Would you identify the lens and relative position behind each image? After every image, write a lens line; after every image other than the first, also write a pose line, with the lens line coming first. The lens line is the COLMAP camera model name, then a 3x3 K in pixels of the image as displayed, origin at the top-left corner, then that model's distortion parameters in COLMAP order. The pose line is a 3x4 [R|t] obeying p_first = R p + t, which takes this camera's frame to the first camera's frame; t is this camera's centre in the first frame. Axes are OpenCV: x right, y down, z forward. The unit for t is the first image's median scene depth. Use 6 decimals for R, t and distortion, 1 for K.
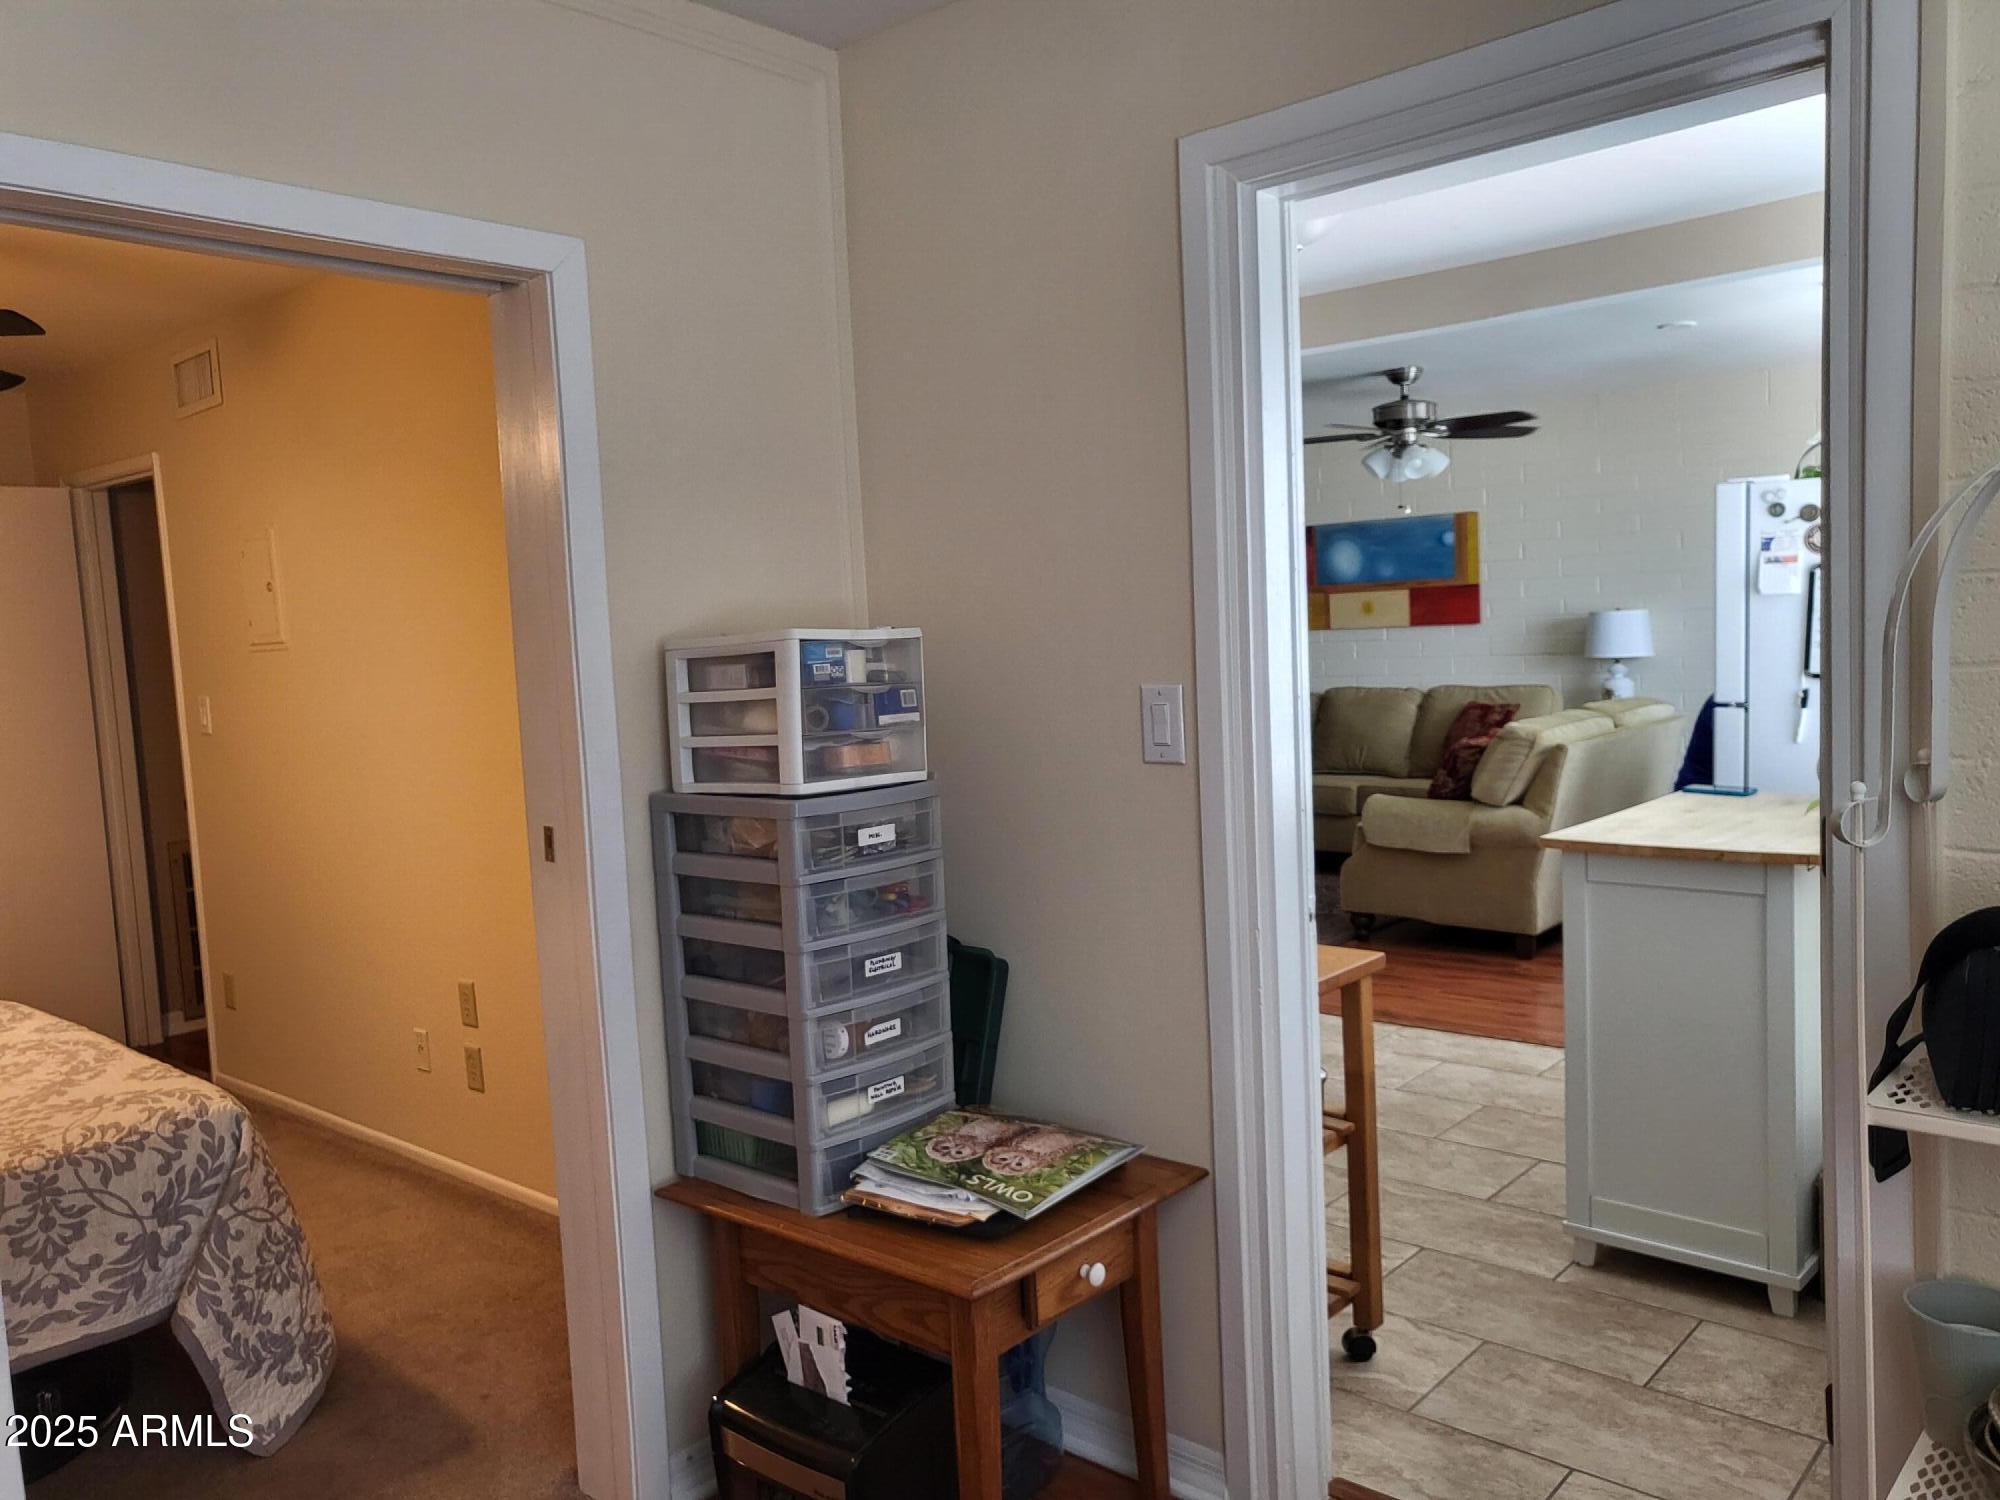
lens RADIAL K [[1526.9, 0, 1000.0], [0, 1526.9, 750.0], [0, 0, 1]] dist [-0.034378, 0.129581]
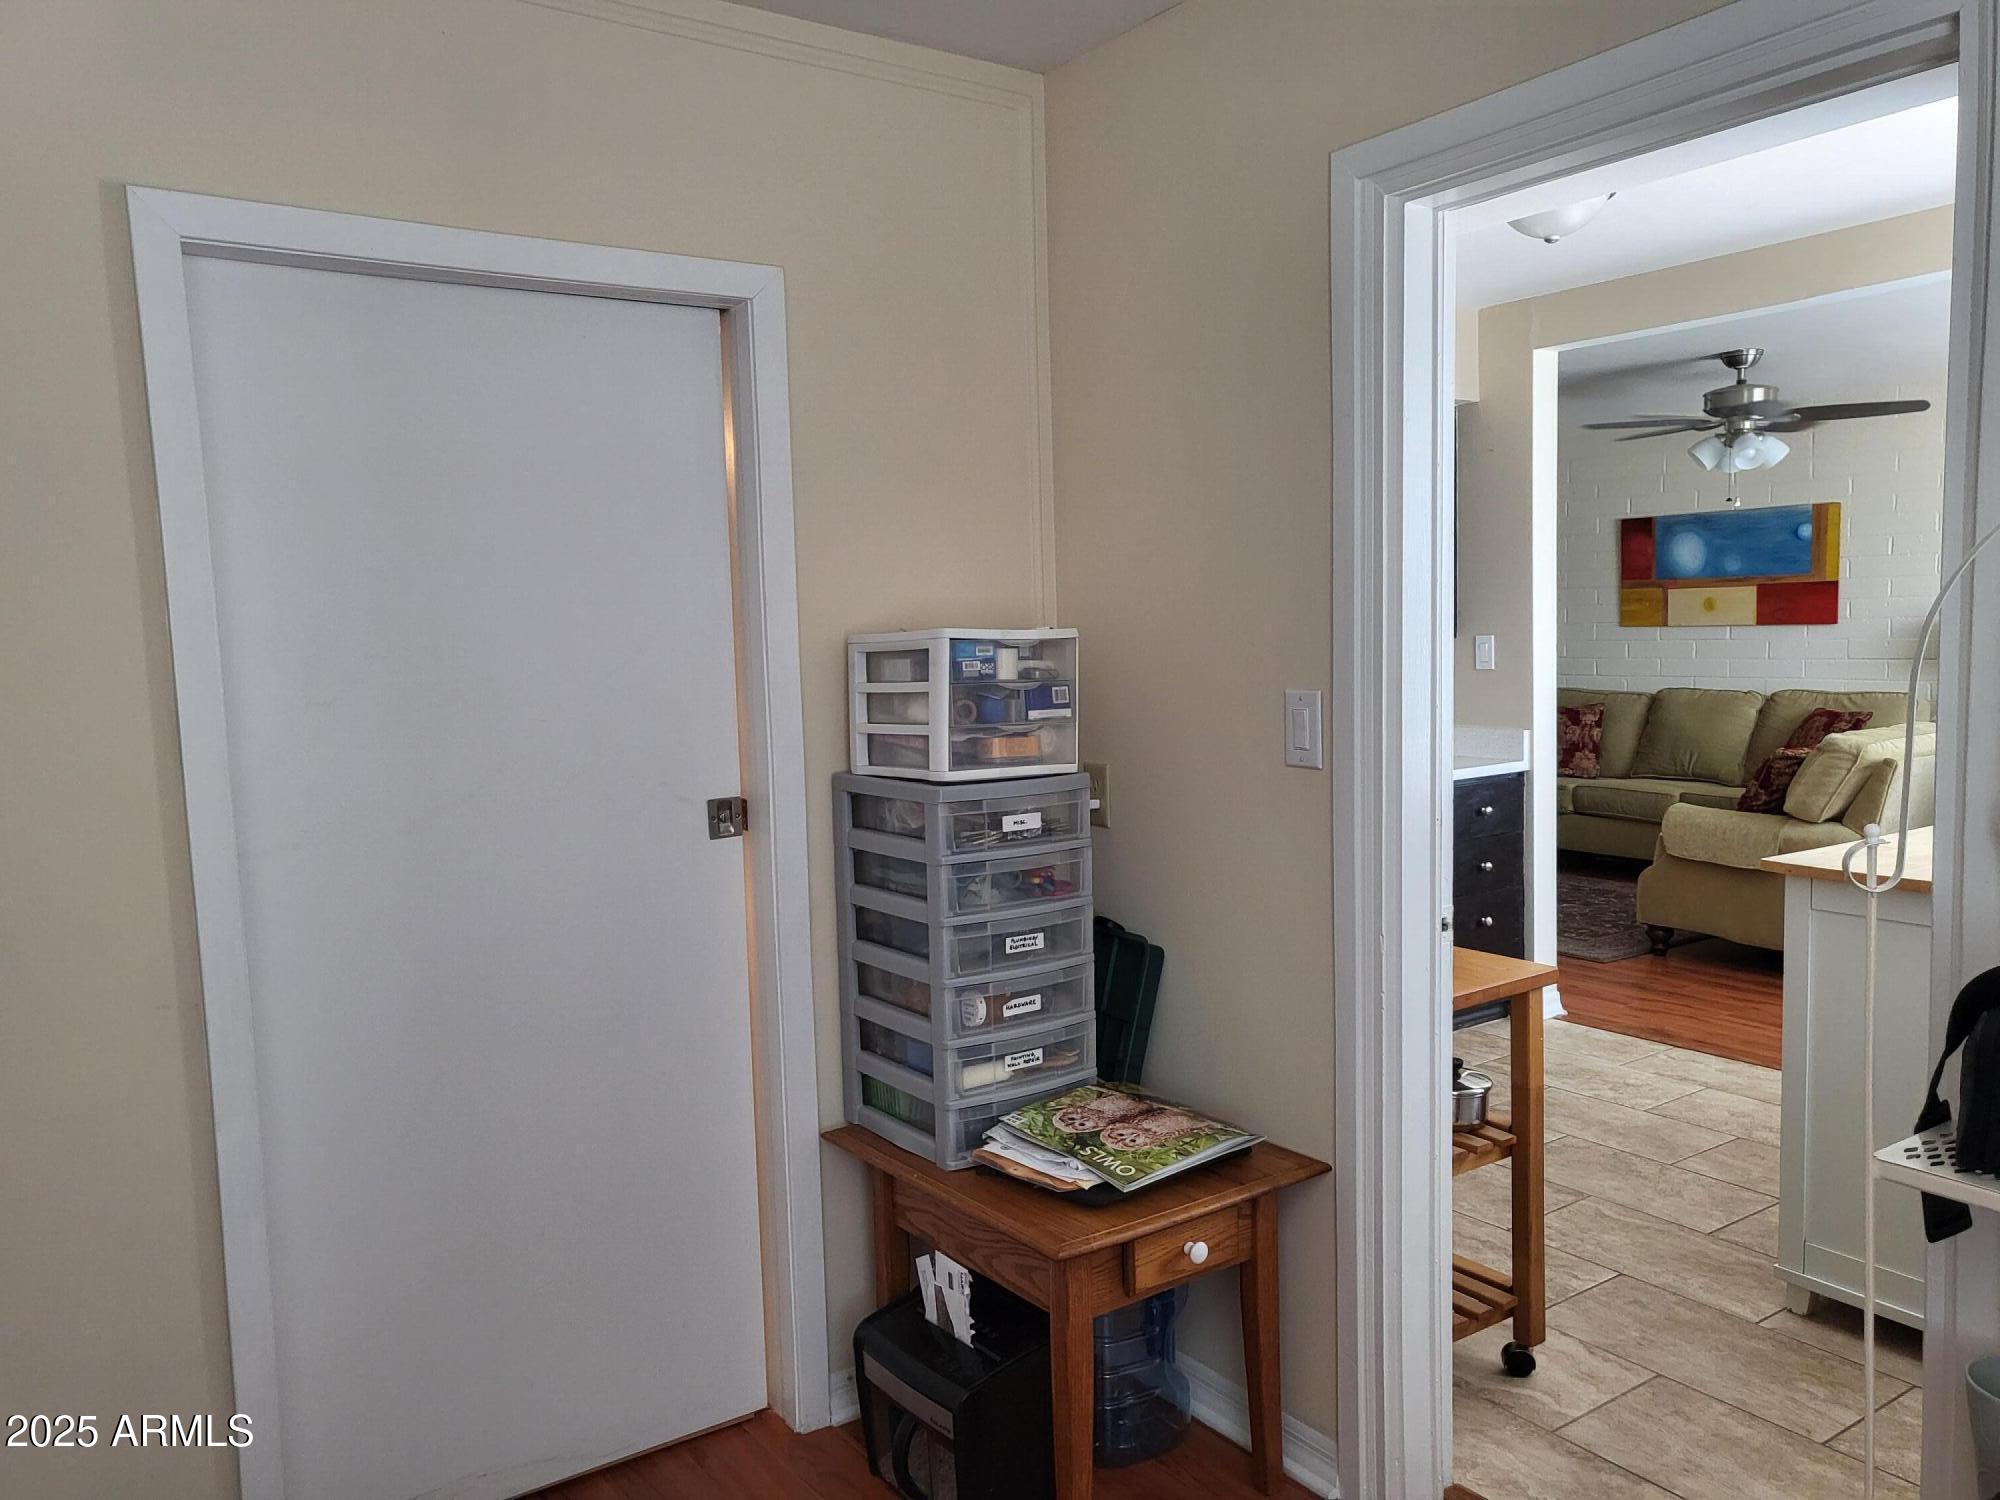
lens RADIAL K [[1511.0, 0, 1033.4], [0, 1511.0, 758.5], [0, 0, 1]] dist [-0.002236, 0.073741]
pose [[0.975028, 0.043158, -0.217850, 0.152570], [-0.038961, 0.998964, 0.023526, -0.013742], [0.218640, -0.014450, 0.975699, -0.031269]]
